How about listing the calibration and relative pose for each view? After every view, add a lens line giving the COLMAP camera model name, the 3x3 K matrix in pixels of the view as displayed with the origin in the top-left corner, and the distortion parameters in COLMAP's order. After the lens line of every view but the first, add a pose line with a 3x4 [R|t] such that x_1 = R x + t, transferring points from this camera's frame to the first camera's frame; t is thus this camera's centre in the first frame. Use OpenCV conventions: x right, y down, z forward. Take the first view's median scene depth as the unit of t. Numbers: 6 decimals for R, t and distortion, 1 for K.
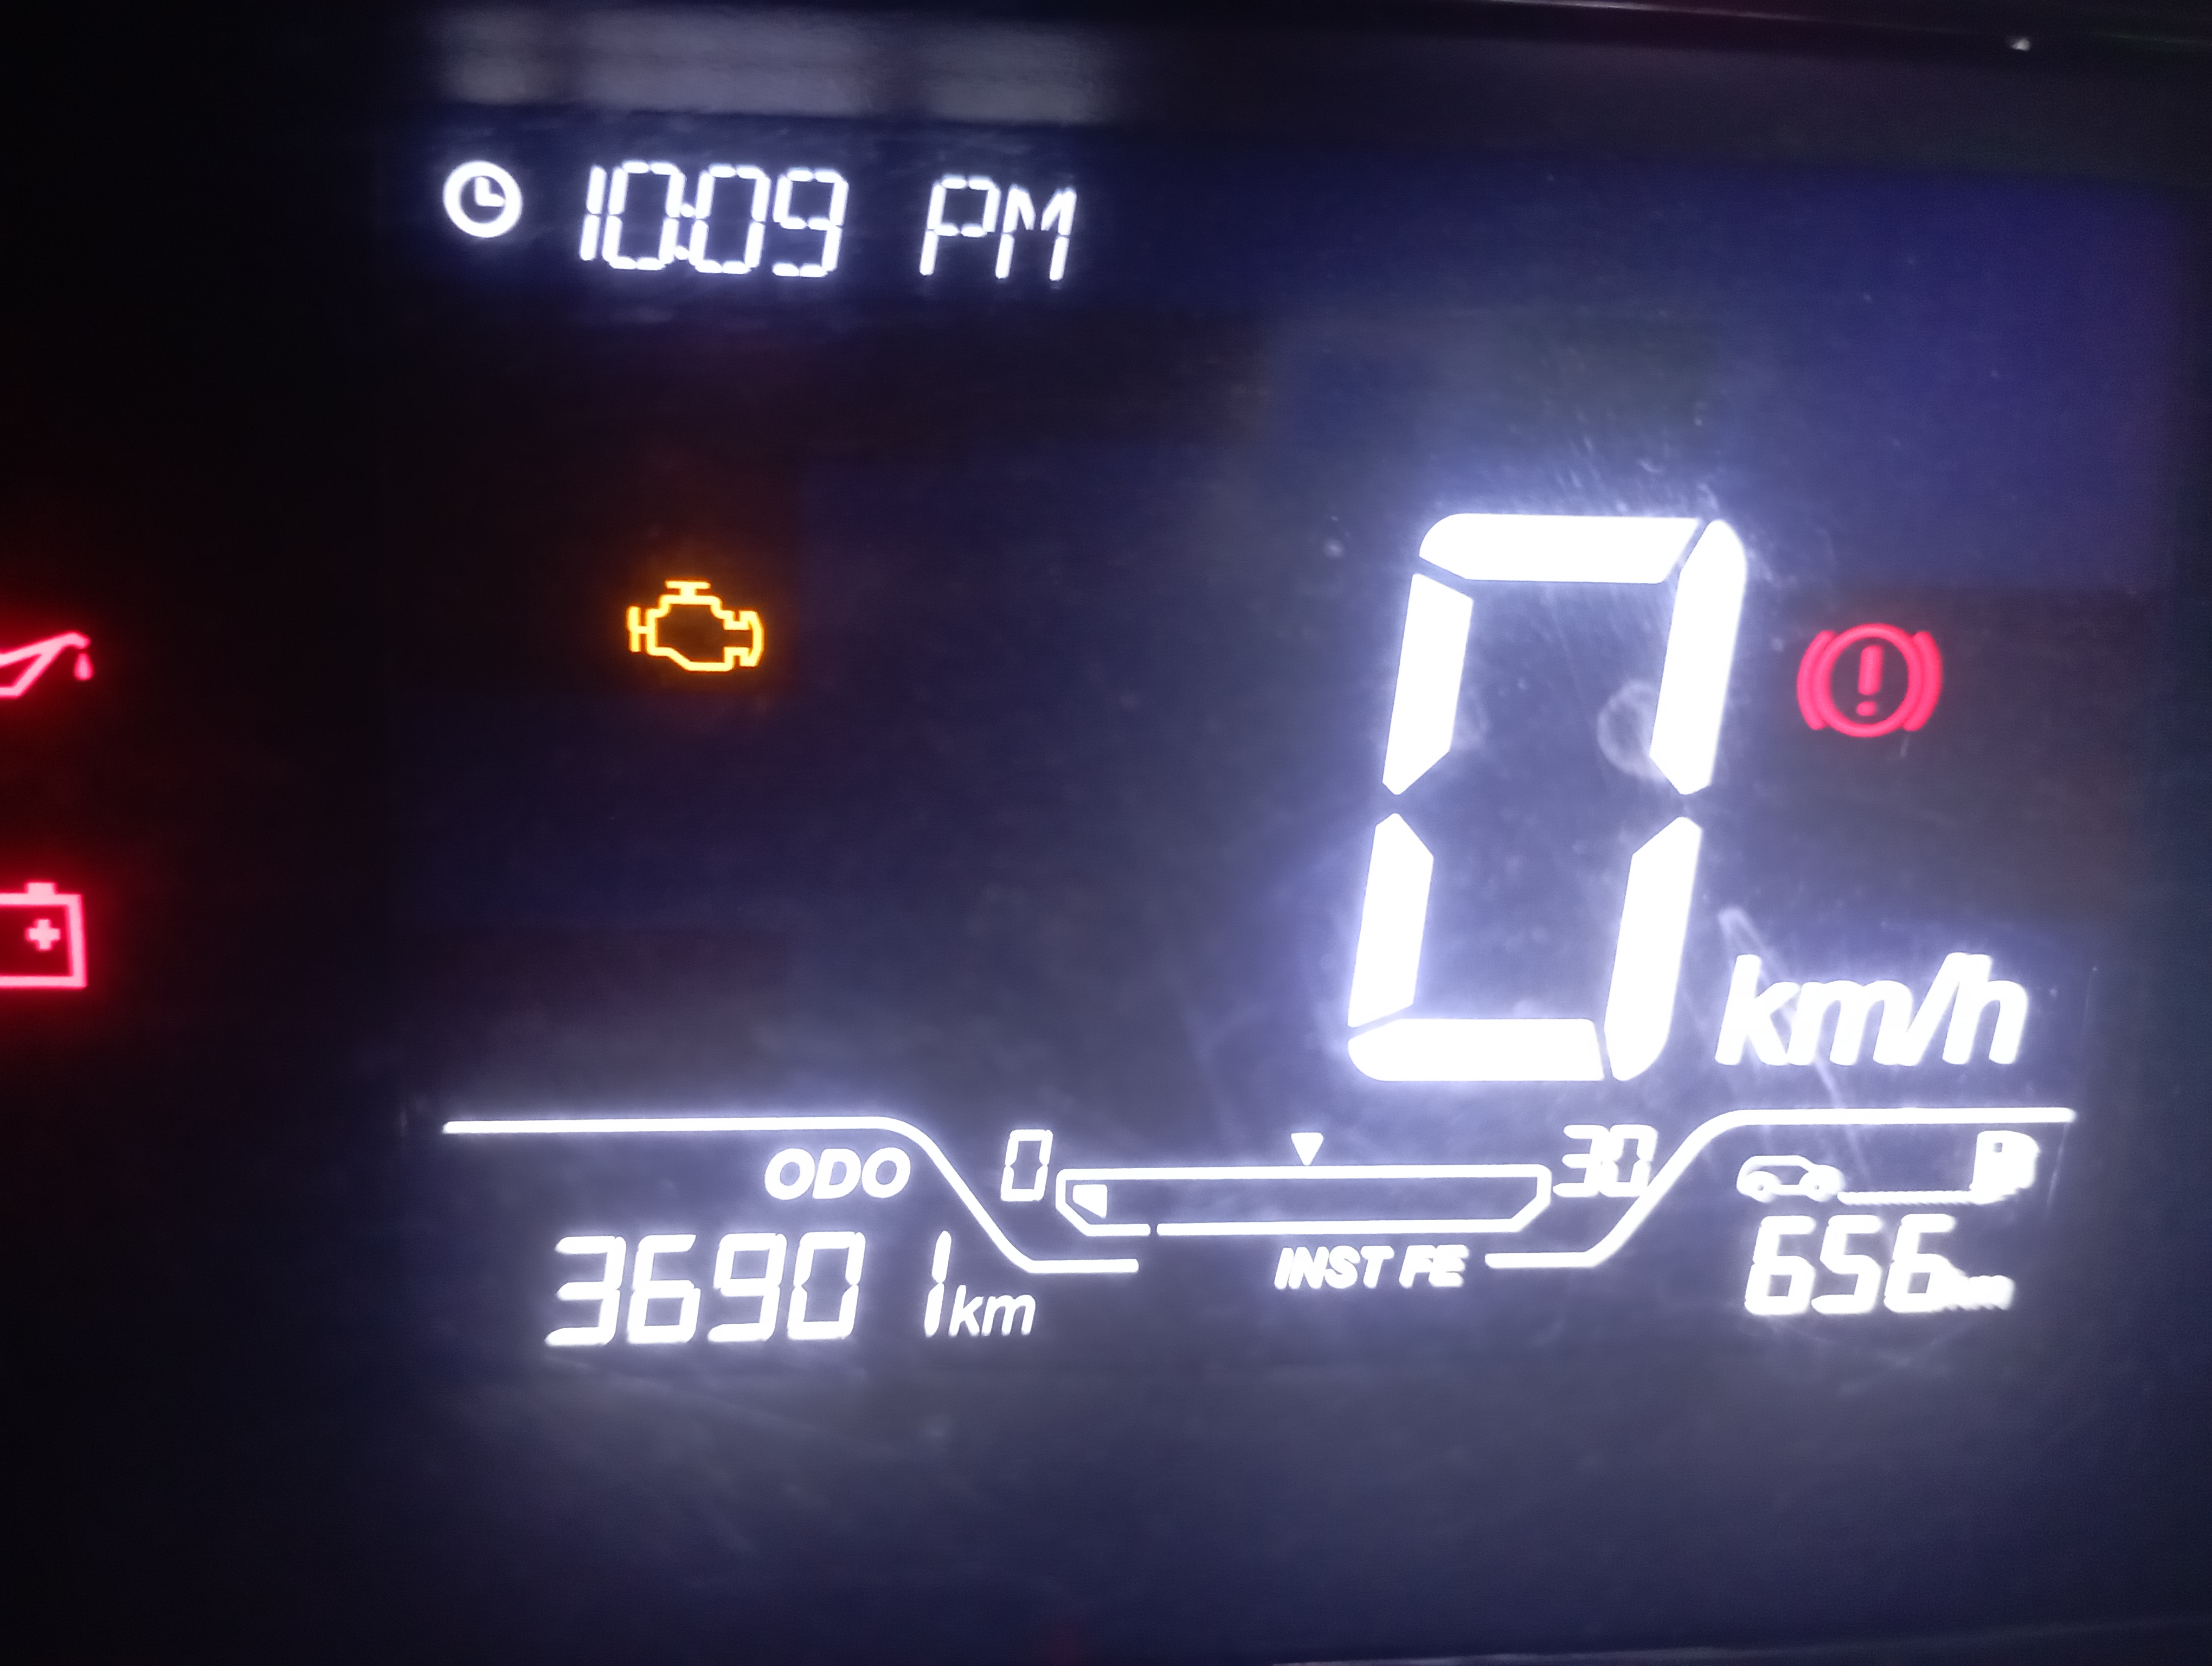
lens RADIAL K [[1984.1, 0, 1077.2], [0, 1984.1, 818.3], [0, 0, 1]] dist [0.079503, -0.195909]
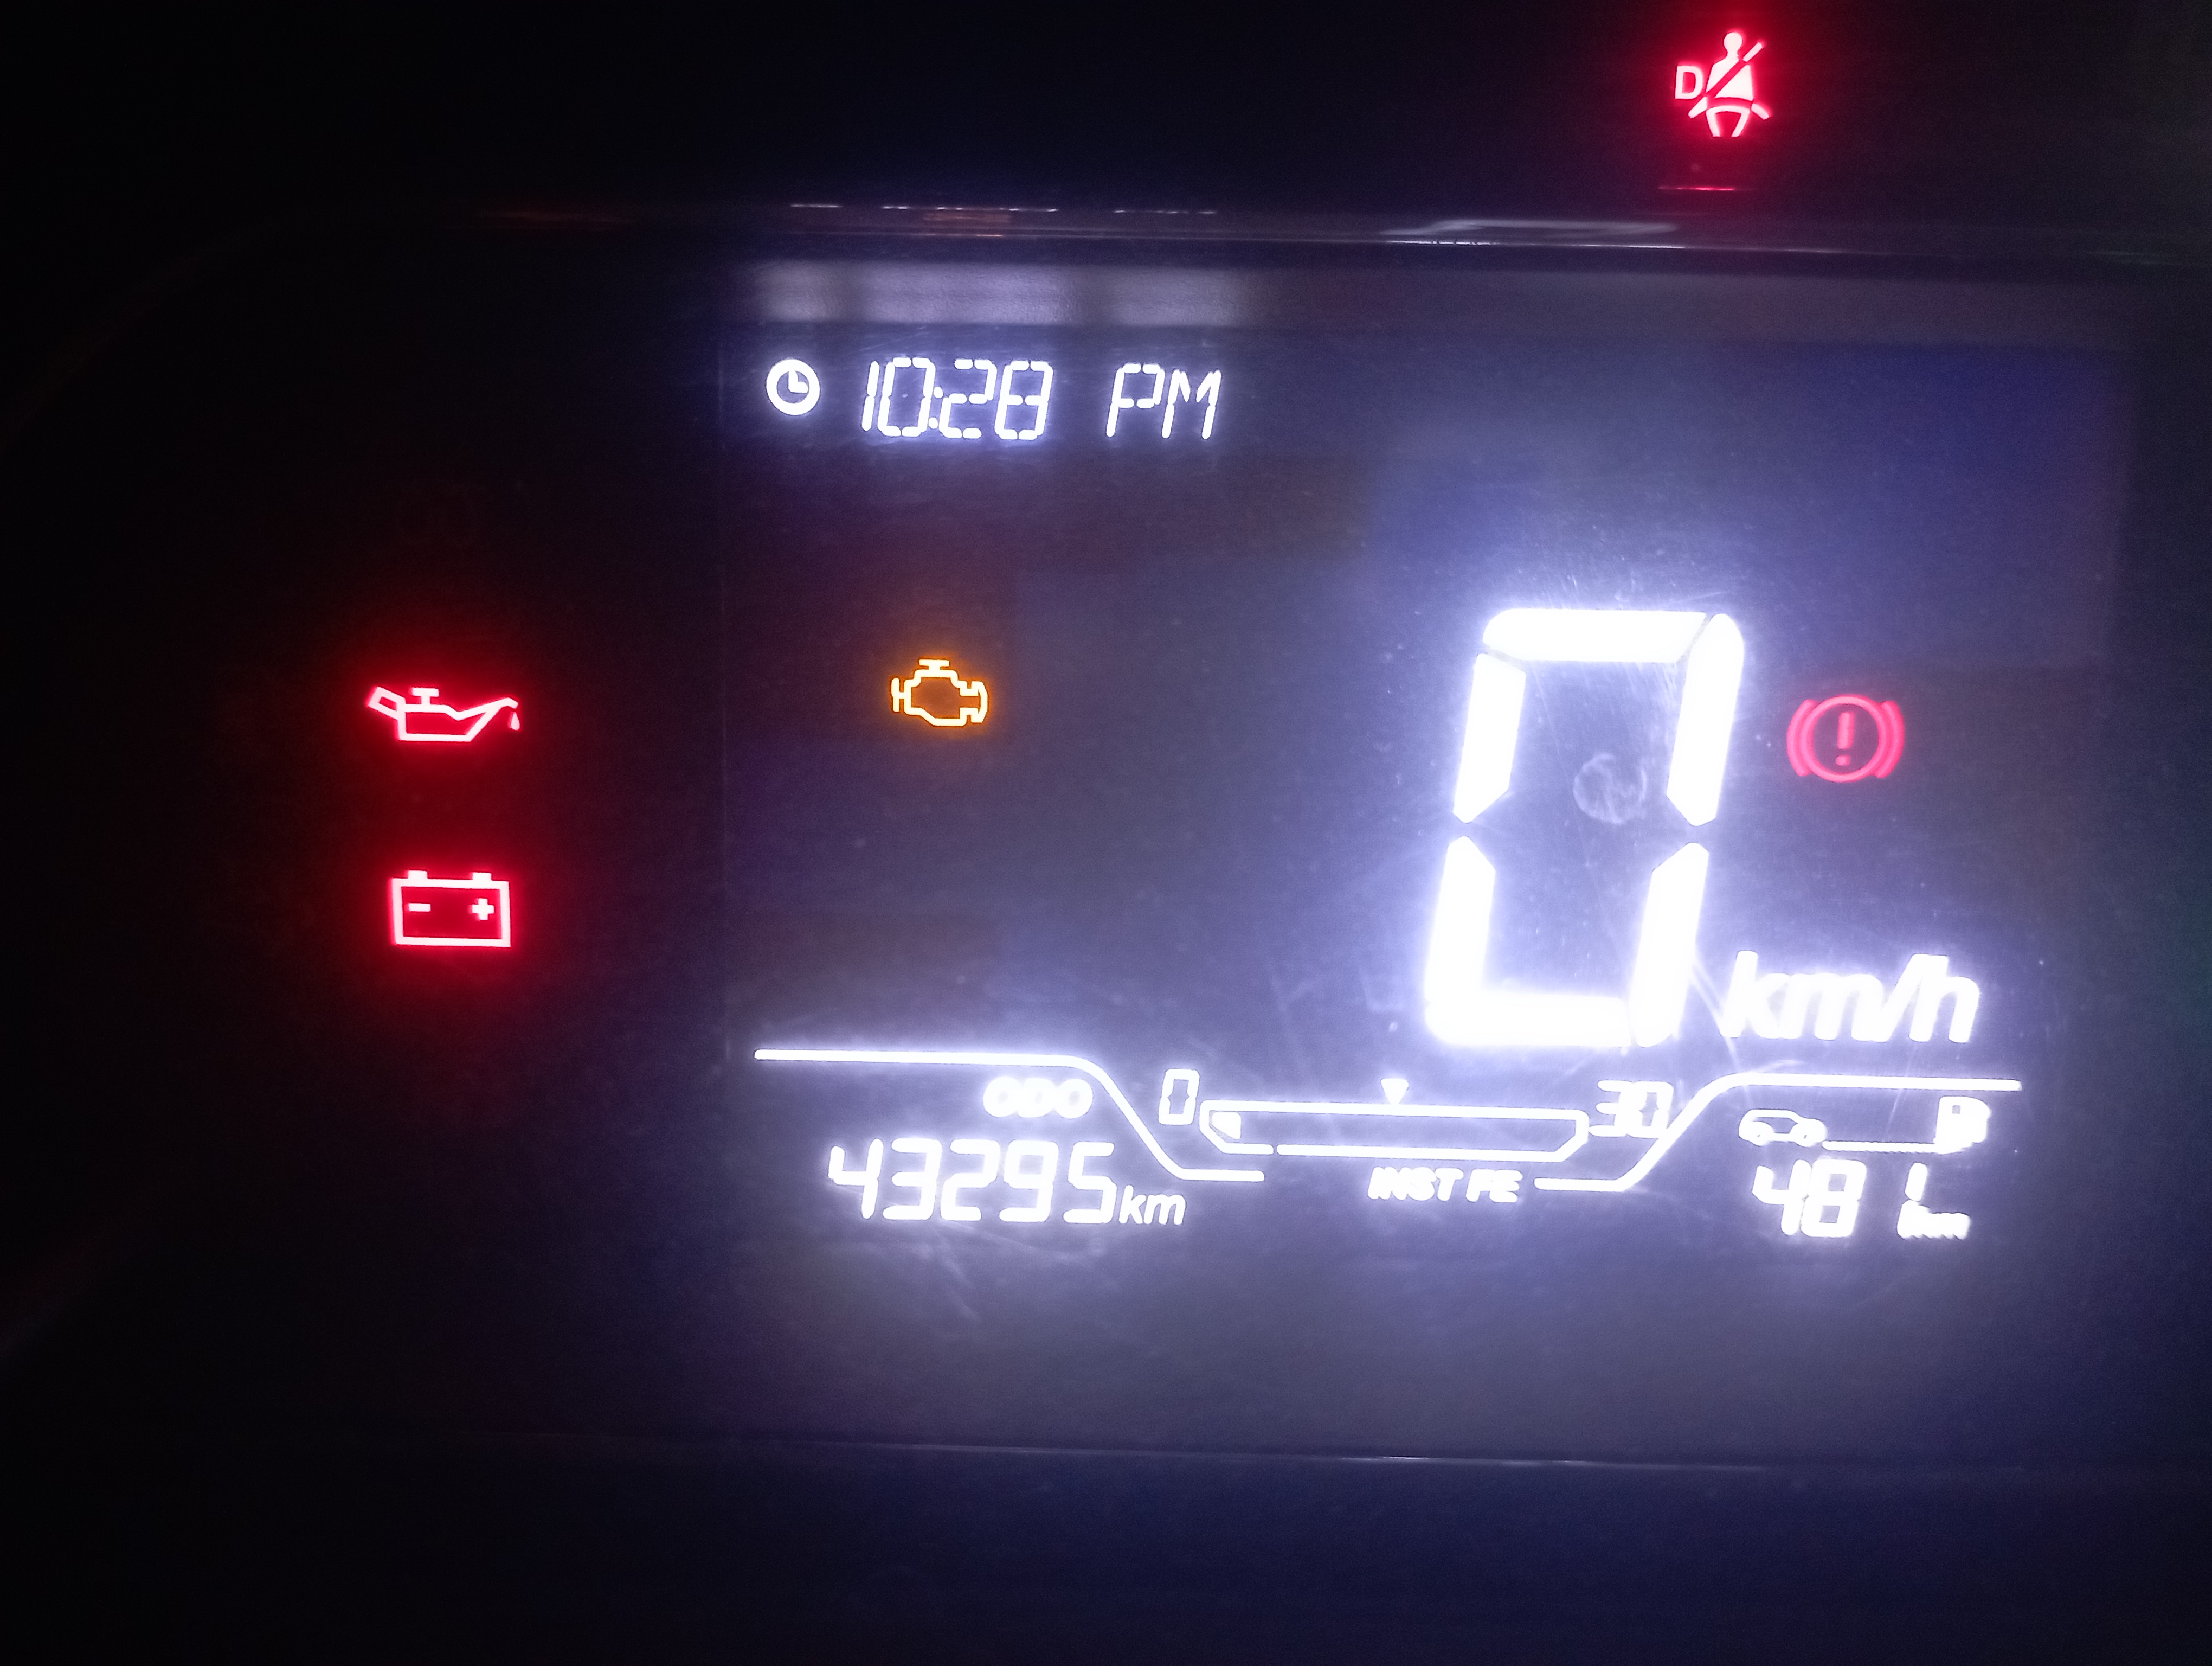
lens RADIAL K [[1984.1, 0, 1091.9], [0, 1984.1, 824.4], [0, 0, 1]] dist [0.079503, -0.195909]
pose [[0.994011, 0.015304, -0.108200, 0.057387], [-0.014290, 0.999846, 0.010141, -0.020188], [0.108339, -0.008534, 0.994077, -0.322296]]
